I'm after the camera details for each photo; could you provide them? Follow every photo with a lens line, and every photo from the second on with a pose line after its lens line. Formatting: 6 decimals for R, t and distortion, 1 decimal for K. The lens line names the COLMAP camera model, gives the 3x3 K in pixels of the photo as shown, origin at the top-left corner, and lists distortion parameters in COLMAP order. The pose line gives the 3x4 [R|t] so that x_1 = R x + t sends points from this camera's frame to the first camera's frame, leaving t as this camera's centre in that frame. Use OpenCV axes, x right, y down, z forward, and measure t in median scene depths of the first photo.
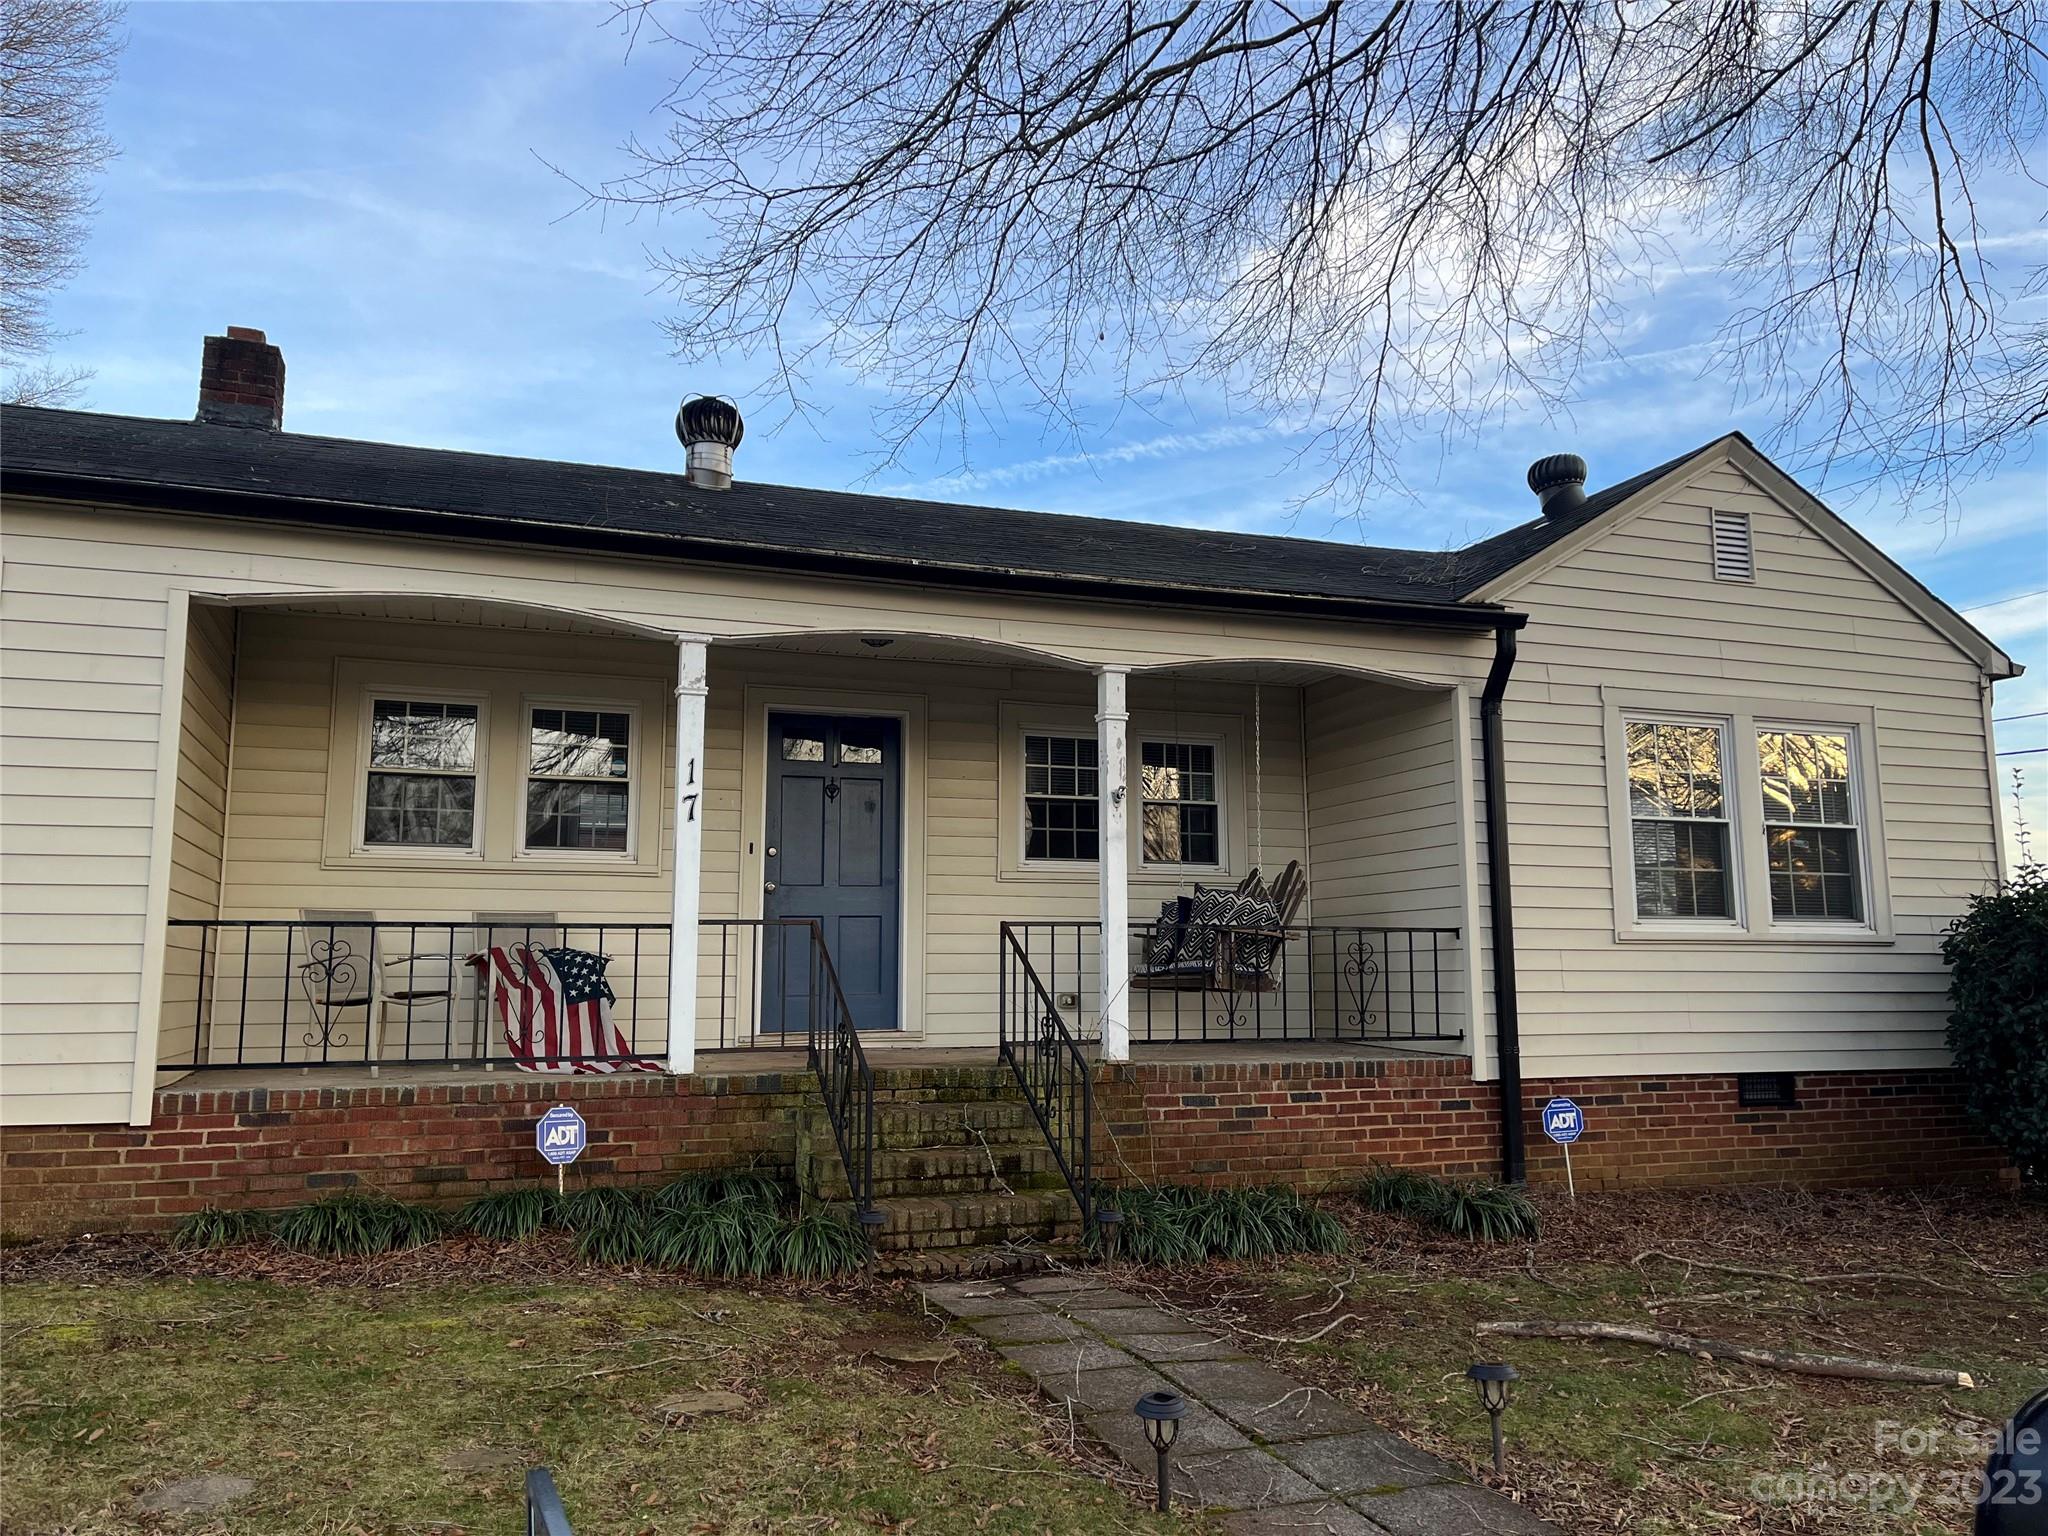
lens RADIAL K [[1546.7, 0, 1025.0], [0, 1546.7, 753.5], [0, 0, 1]] dist [0.052265, -0.050044]
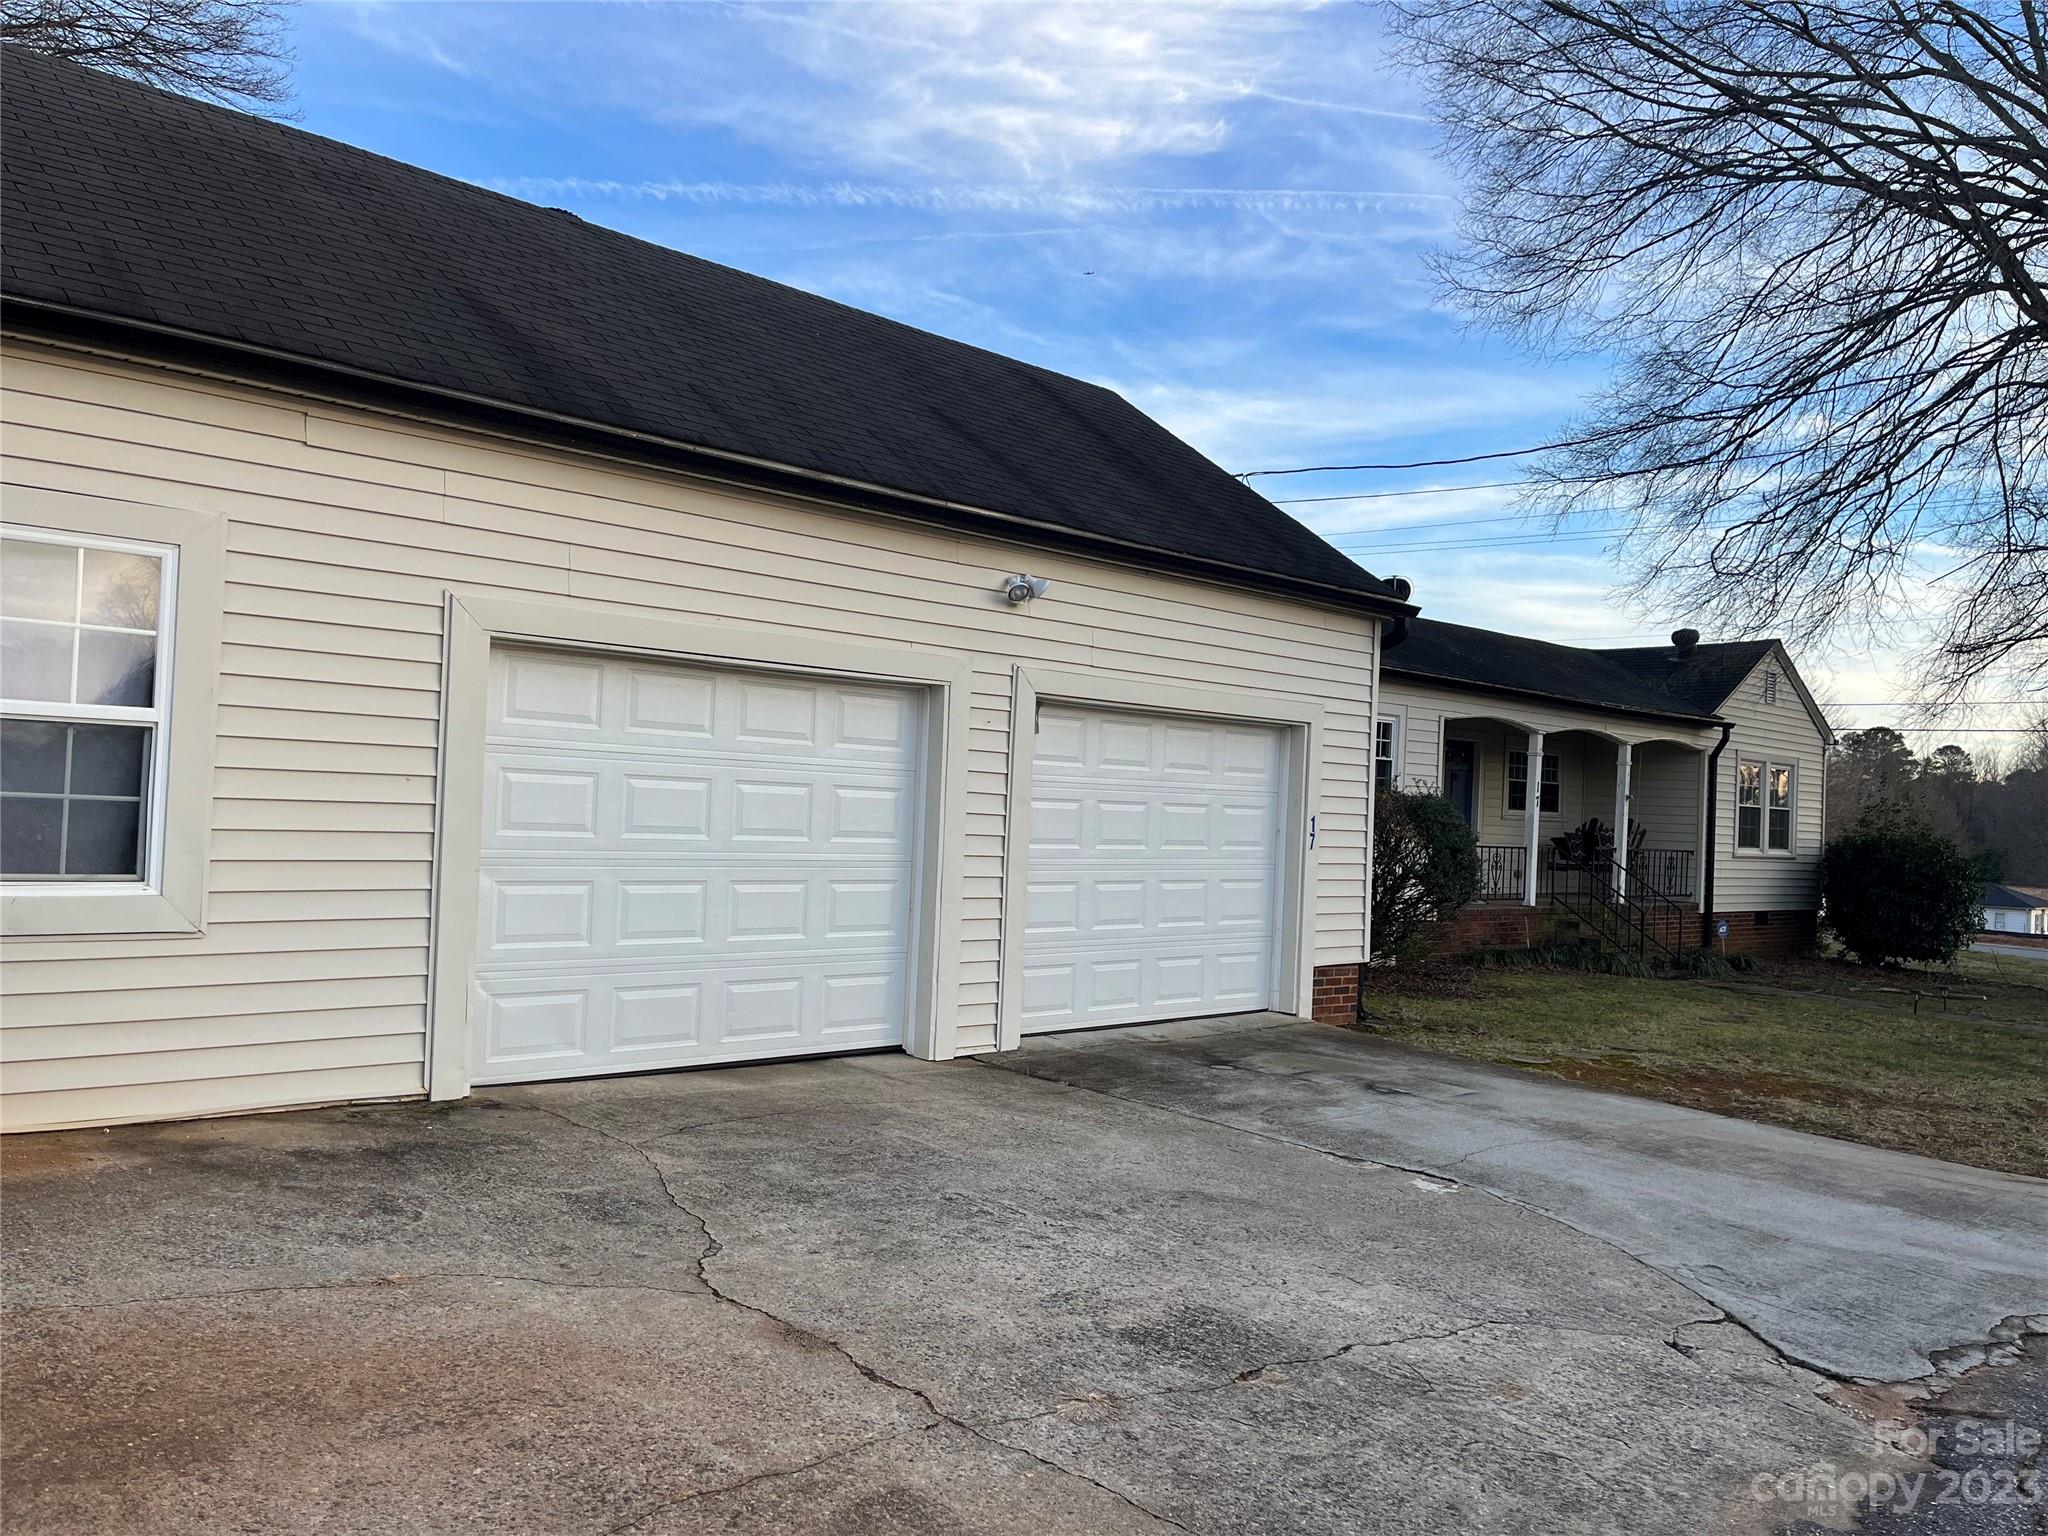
lens RADIAL K [[1546.7, 0, 1018.4], [0, 1546.7, 777.8], [0, 0, 1]] dist [0.052265, -0.050044]
pose [[0.926055, 0.049119, 0.374179, -1.580555], [-0.095797, 0.989614, 0.107180, -0.155873], [-0.365028, -0.135100, 0.921142, -0.815946]]
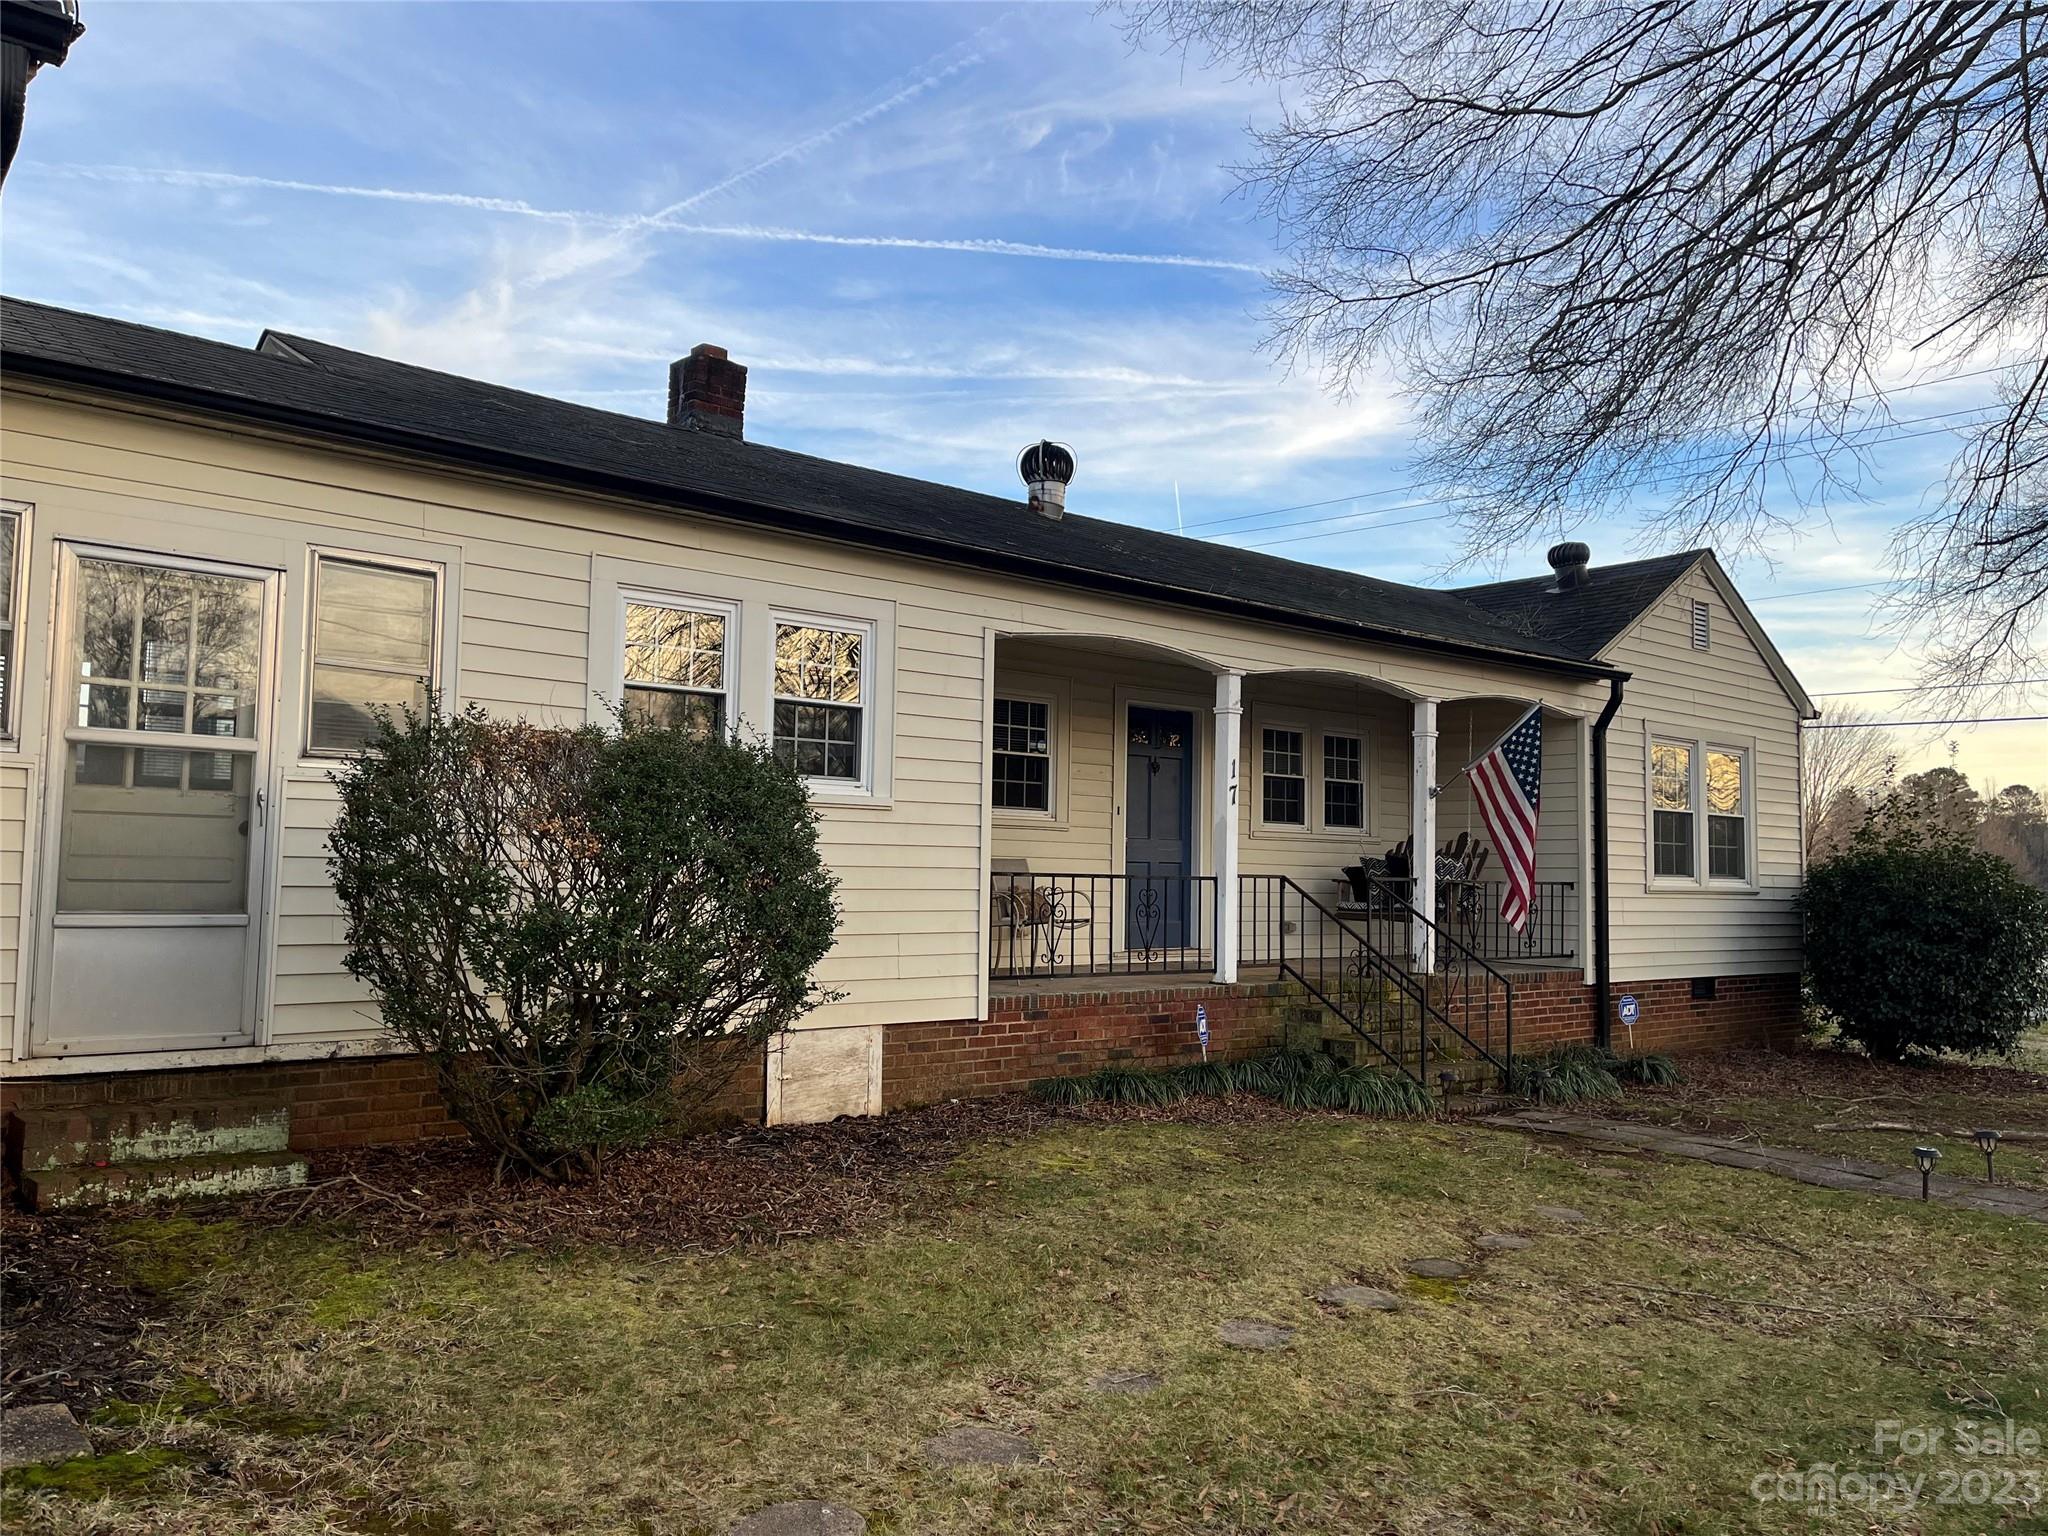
lens RADIAL K [[1546.7, 0, 1026.1], [0, 1546.7, 769.1], [0, 0, 1]] dist [0.052265, -0.050044]
pose [[0.937454, 0.041396, 0.345640, -0.715222], [-0.065654, 0.996110, 0.058769, -0.046589], [-0.341863, -0.077786, 0.936525, -0.193939]]
